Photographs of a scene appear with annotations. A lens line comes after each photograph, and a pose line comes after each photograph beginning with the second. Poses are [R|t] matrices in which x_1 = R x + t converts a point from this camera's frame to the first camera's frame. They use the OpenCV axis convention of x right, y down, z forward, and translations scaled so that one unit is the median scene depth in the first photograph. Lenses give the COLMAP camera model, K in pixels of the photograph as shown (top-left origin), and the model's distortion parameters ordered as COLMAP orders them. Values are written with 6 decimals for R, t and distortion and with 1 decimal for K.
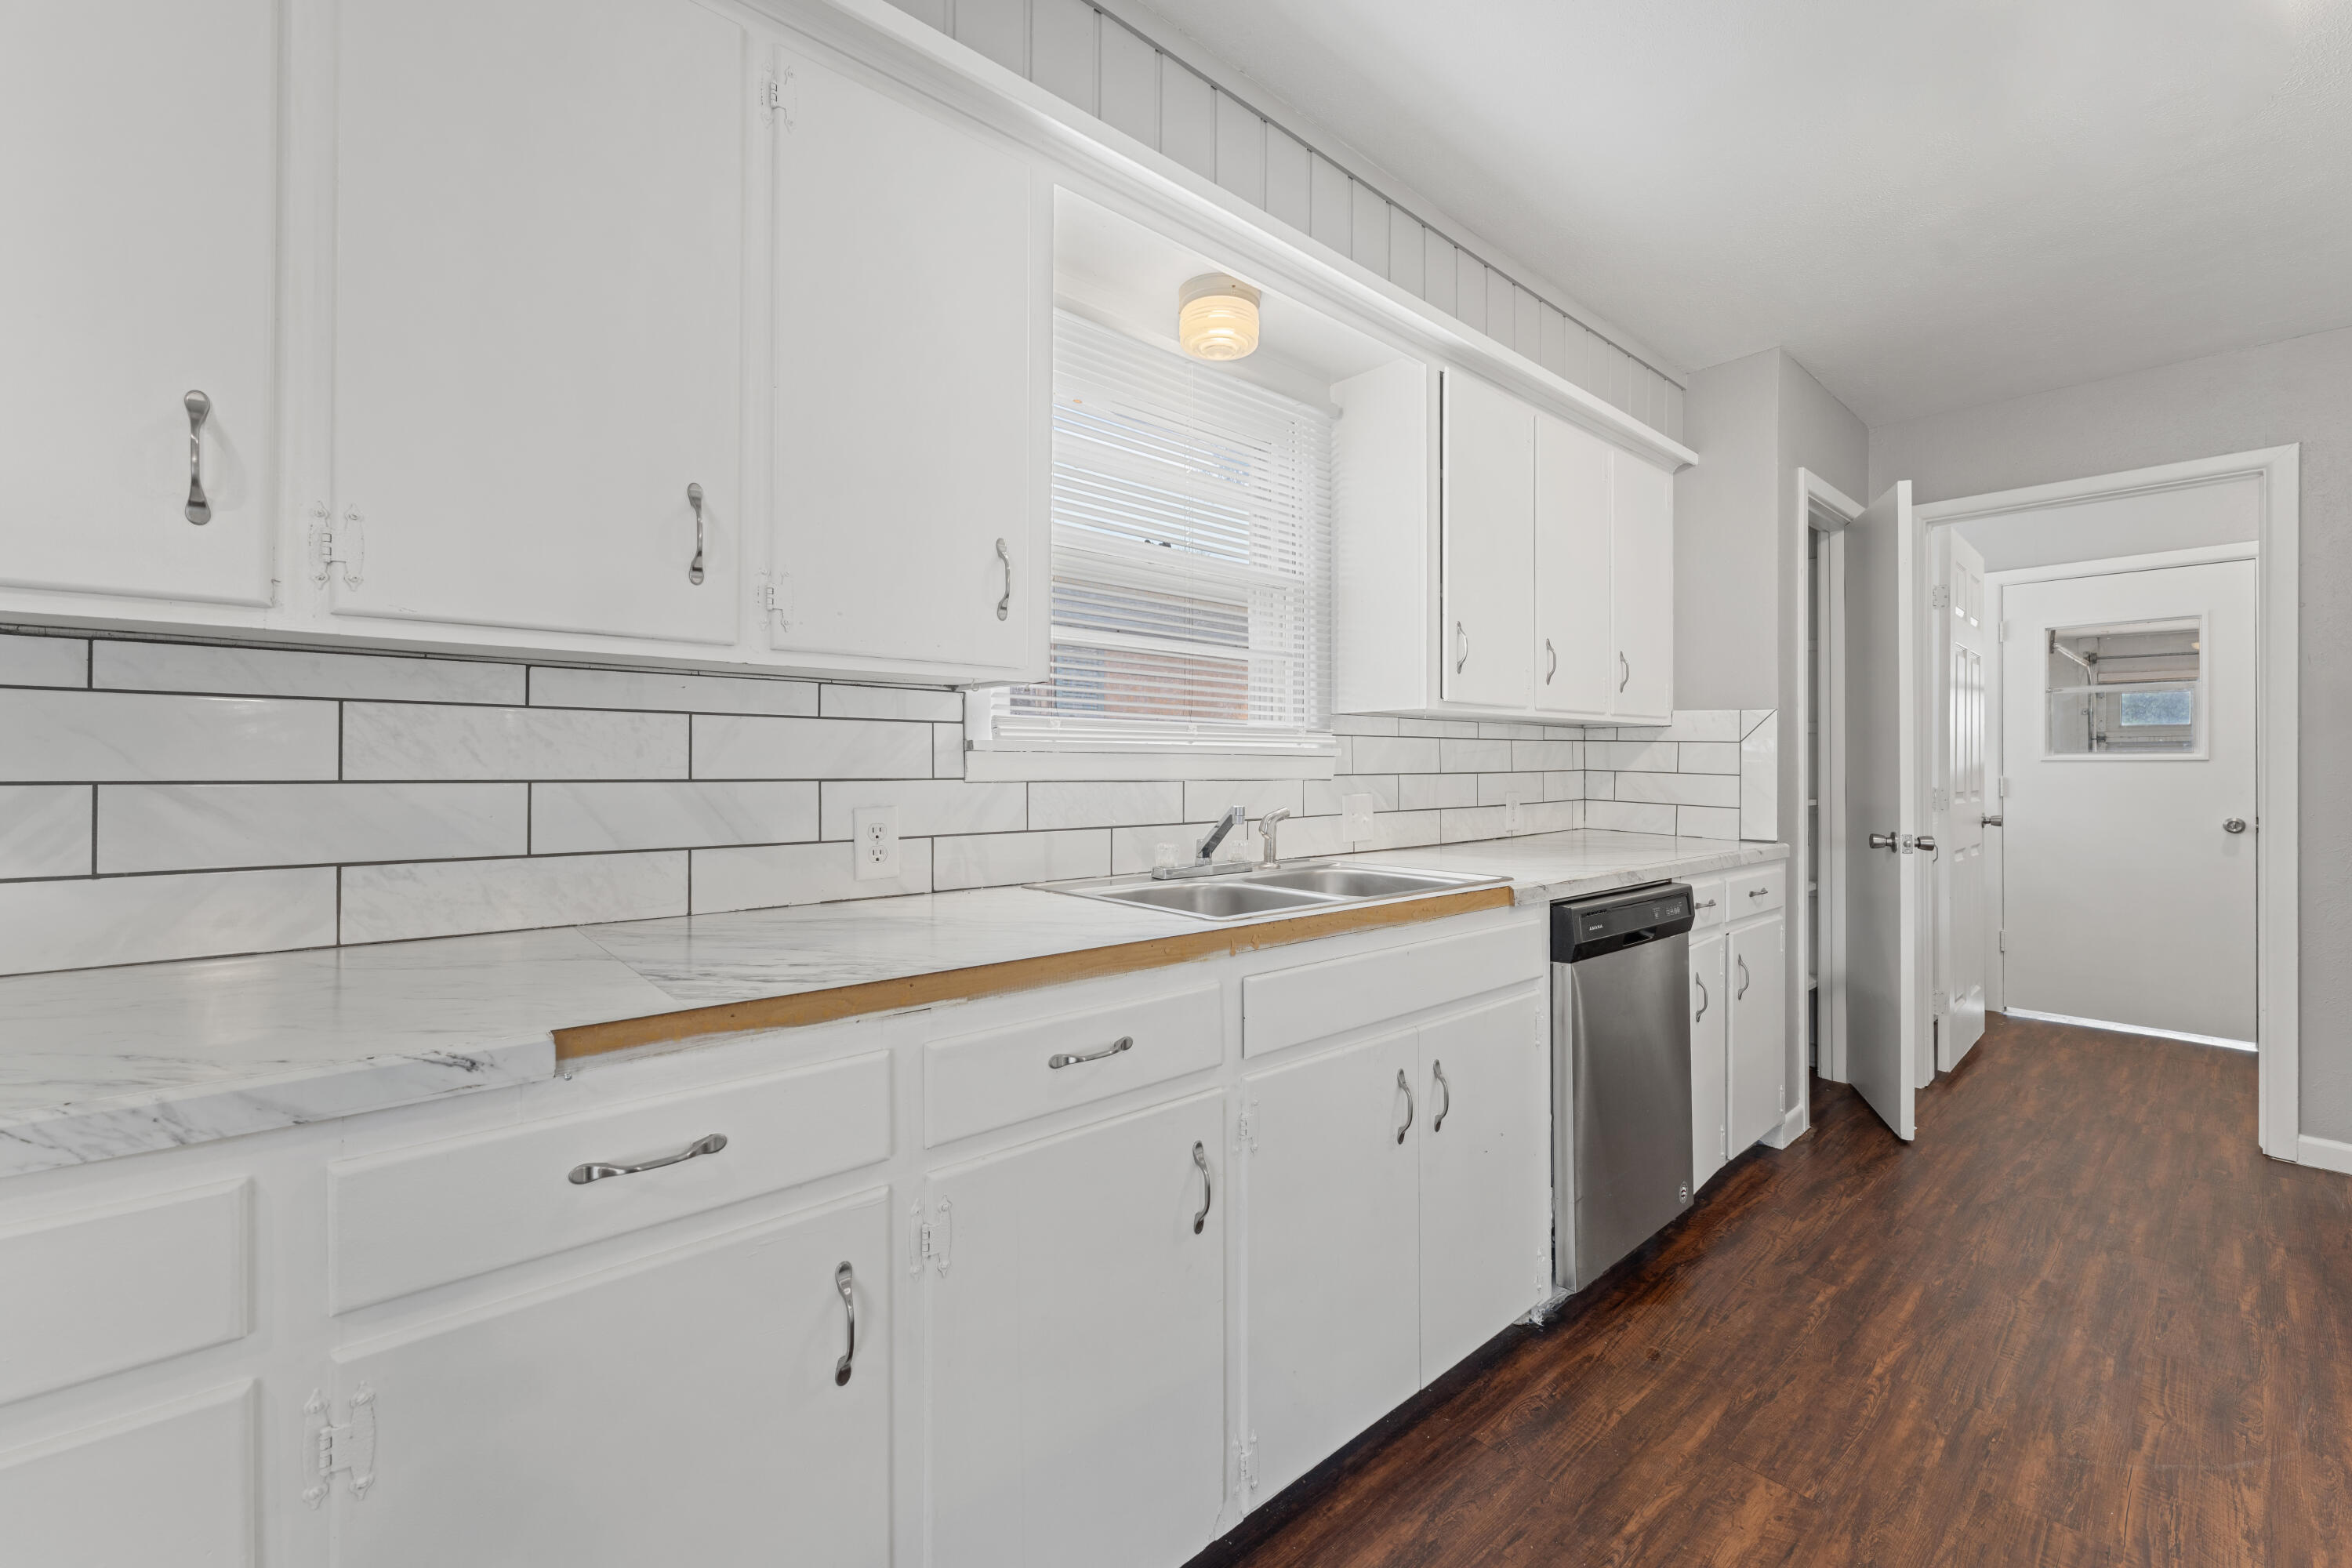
lens RADIAL K [[961.5, 0, 1178.0], [0, 961.5, 772.0], [0, 0, 1]] dist [-0.009025, -0.000012]
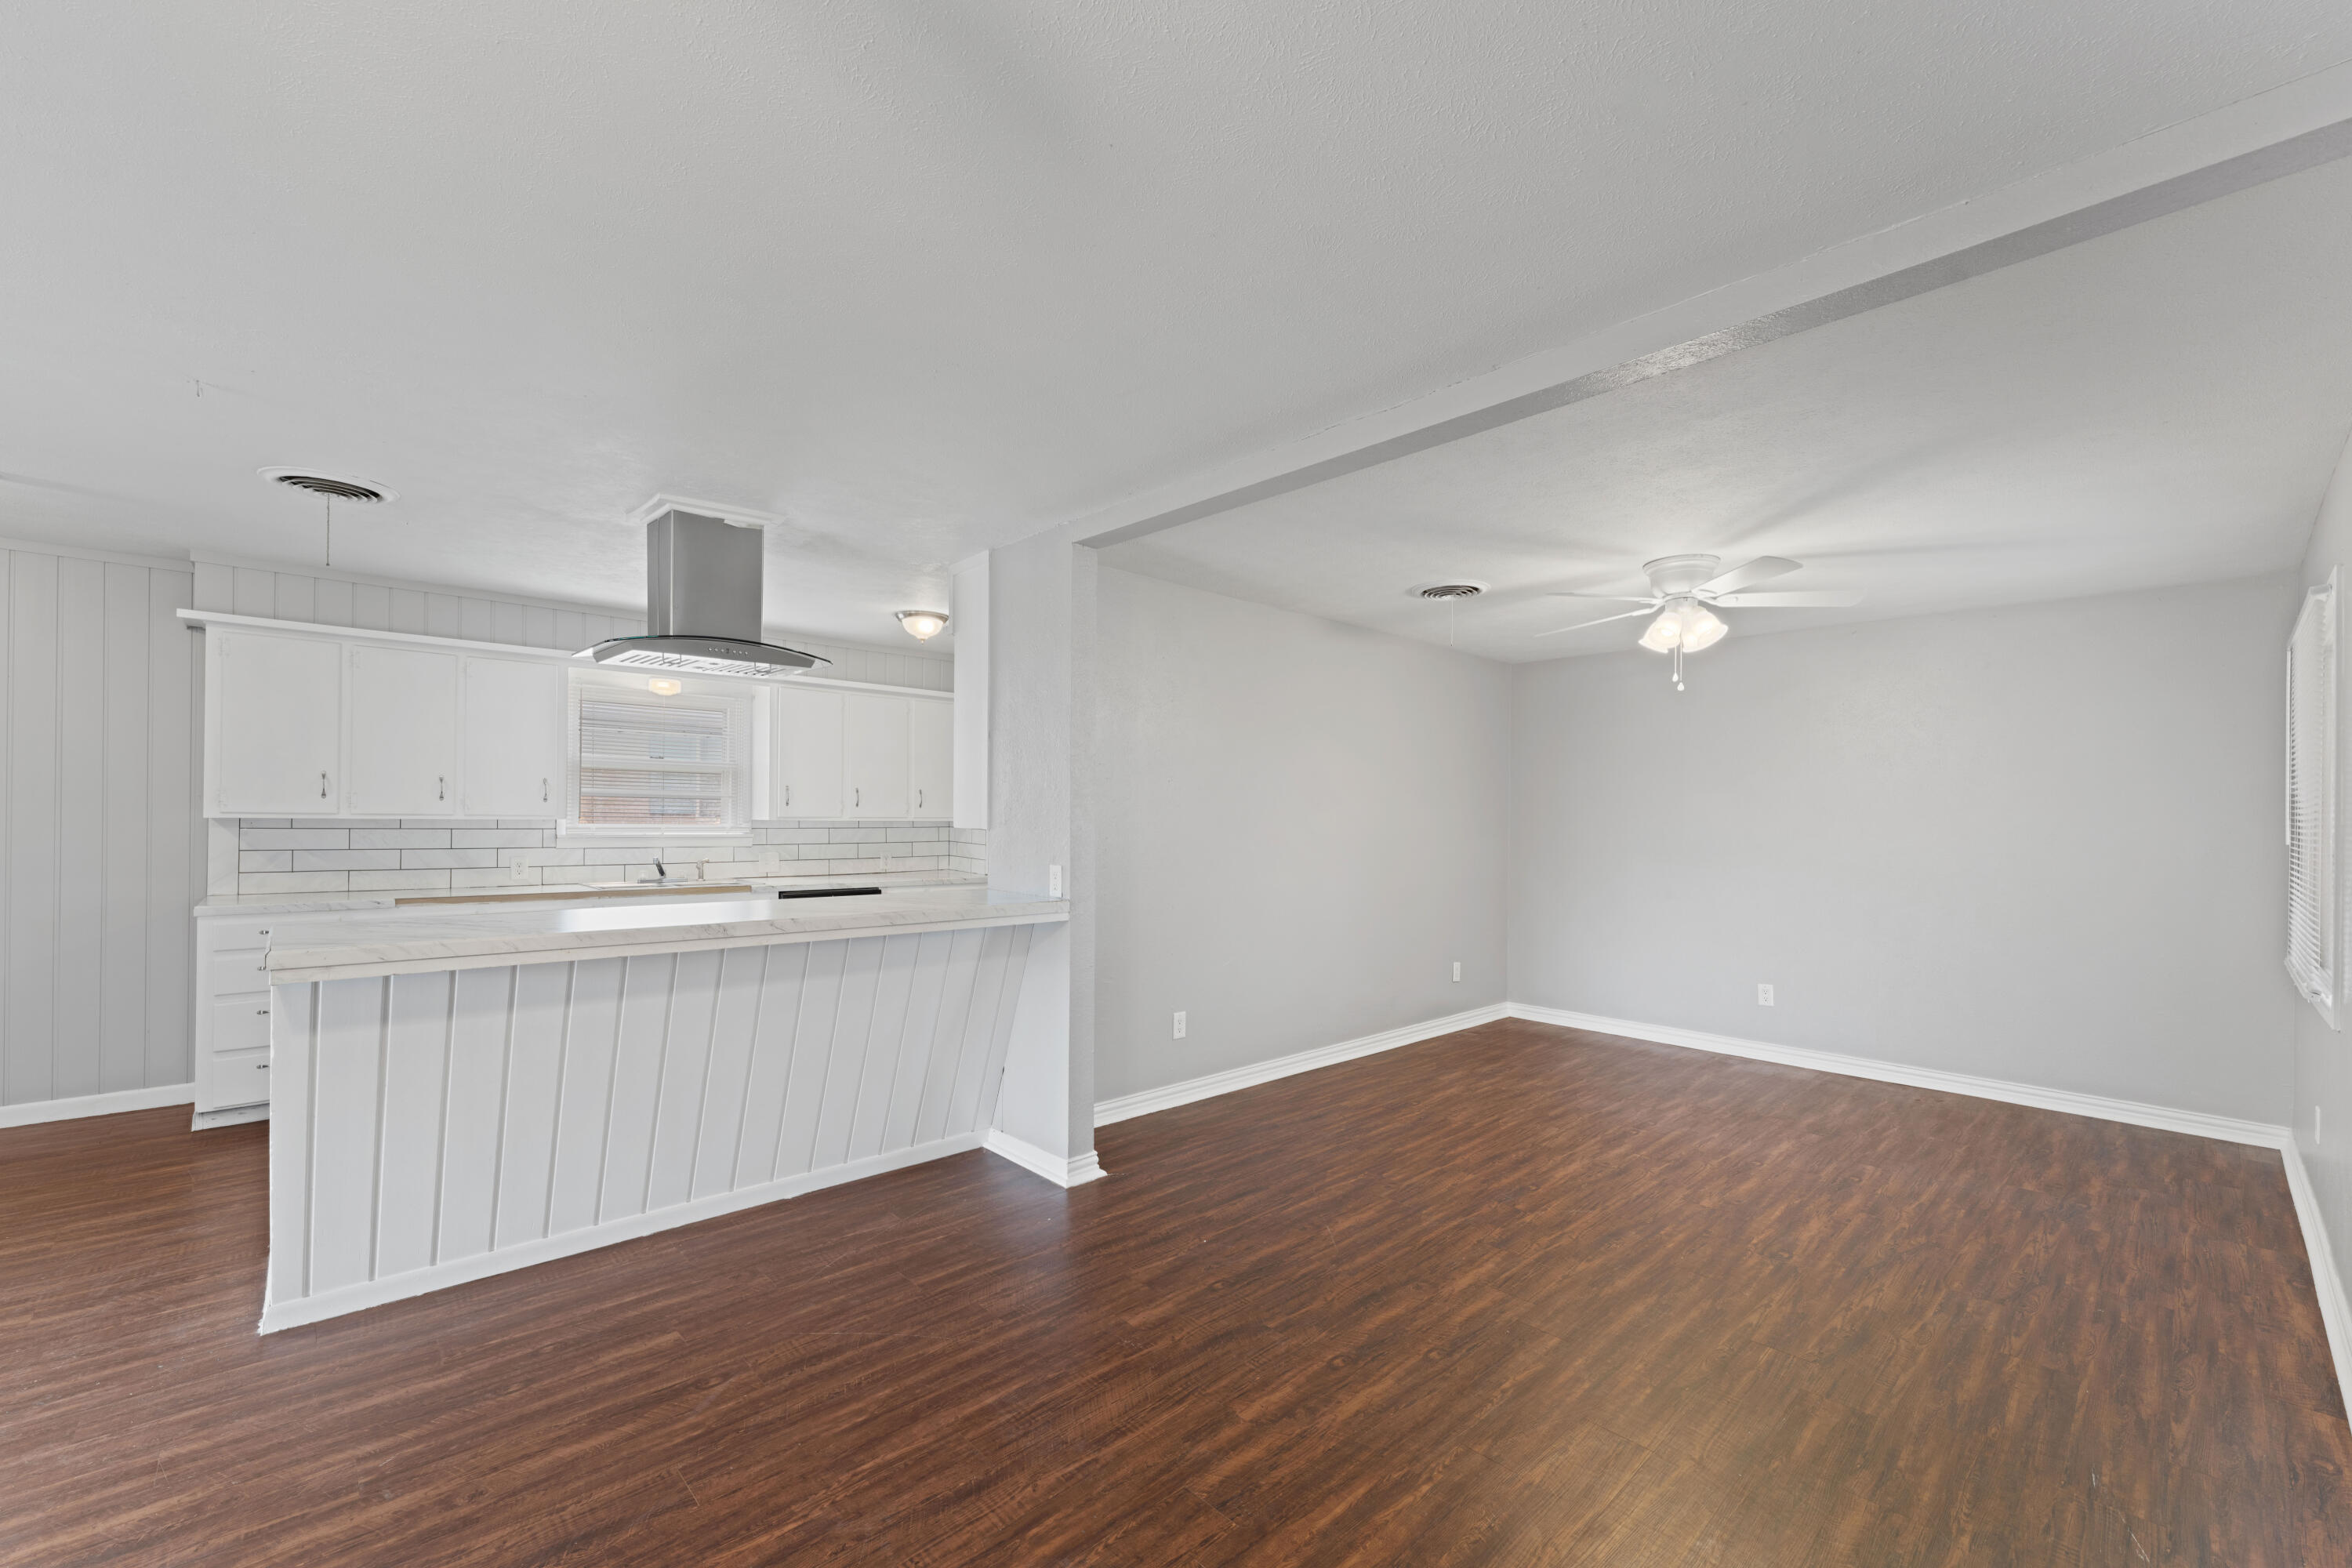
lens RADIAL K [[961.5, 0, 1166.7], [0, 961.5, 804.4], [0, 0, 1]] dist [-0.009025, -0.000012]
pose [[0.999505, 0.010381, 0.029709, 1.126629], [-0.009866, 0.999800, -0.017420, -0.066701], [-0.029884, 0.017118, 0.999407, -1.443891]]
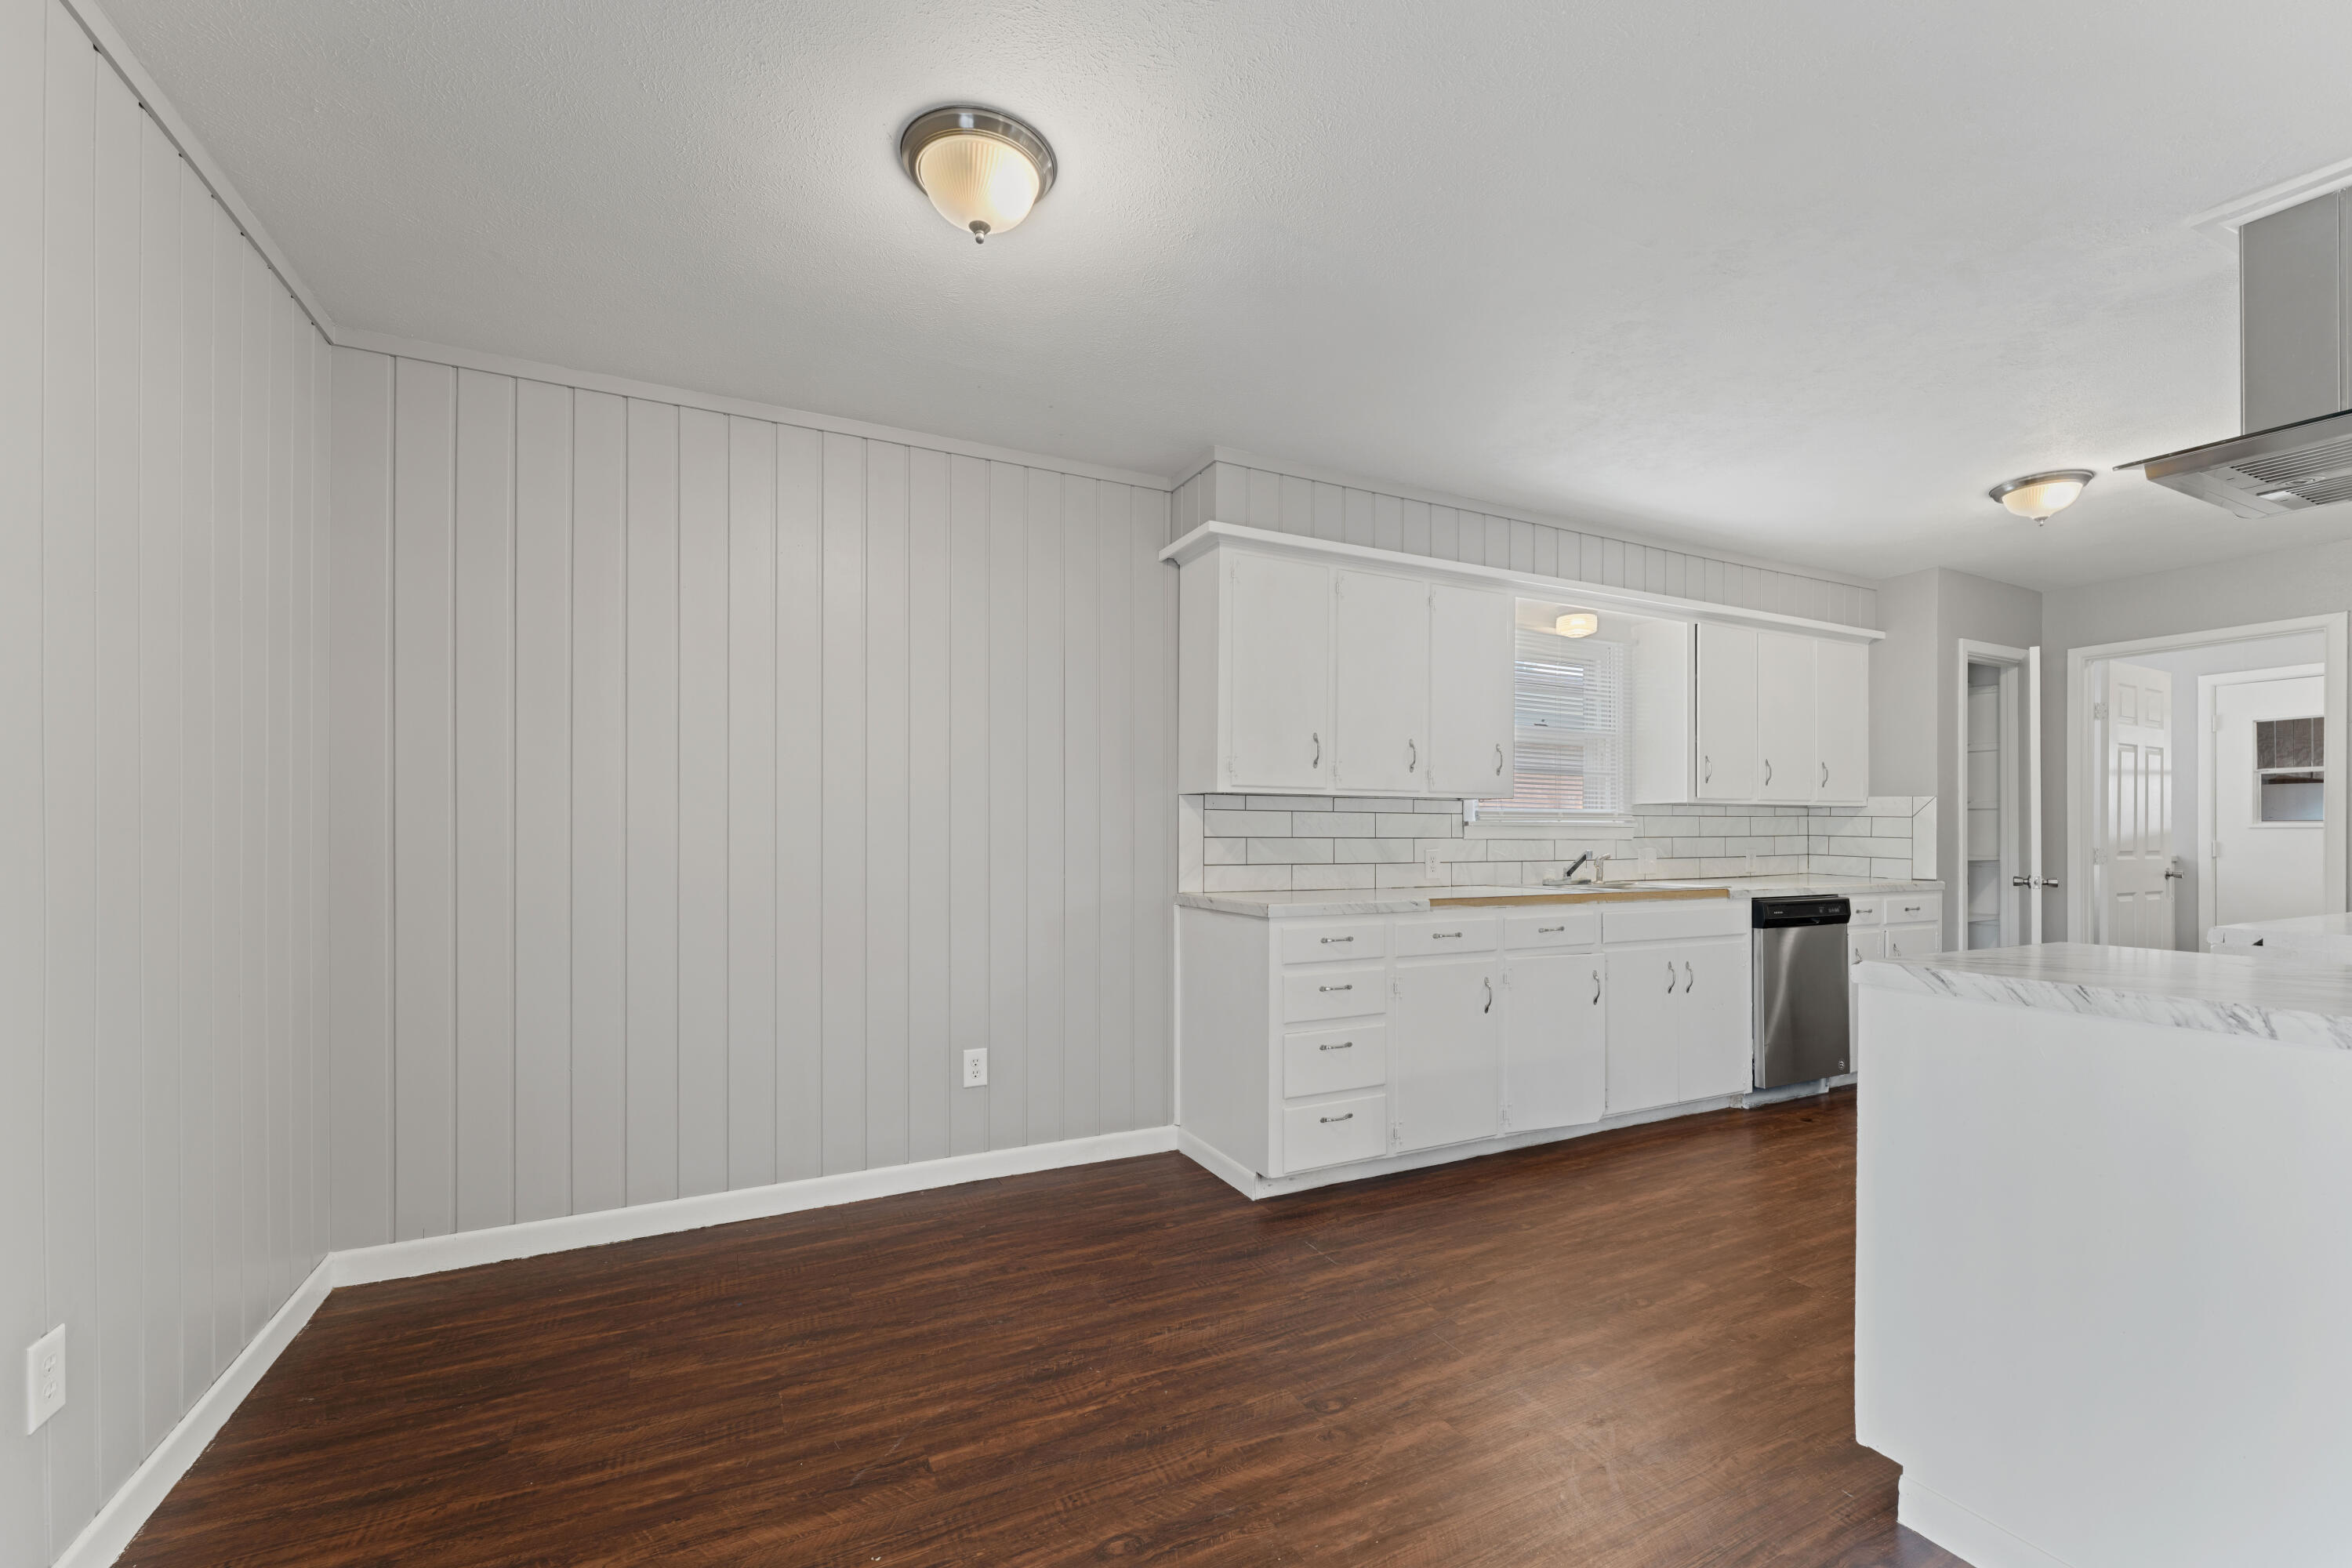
lens RADIAL K [[961.5, 0, 1165.7], [0, 961.5, 842.3], [0, 0, 1]] dist [-0.009025, -0.000012]
pose [[0.963236, 0.000414, -0.268655, -0.206685], [-0.000172, 1.000000, 0.000925, 0.010693], [0.268655, -0.000845, 0.963236, -1.010590]]
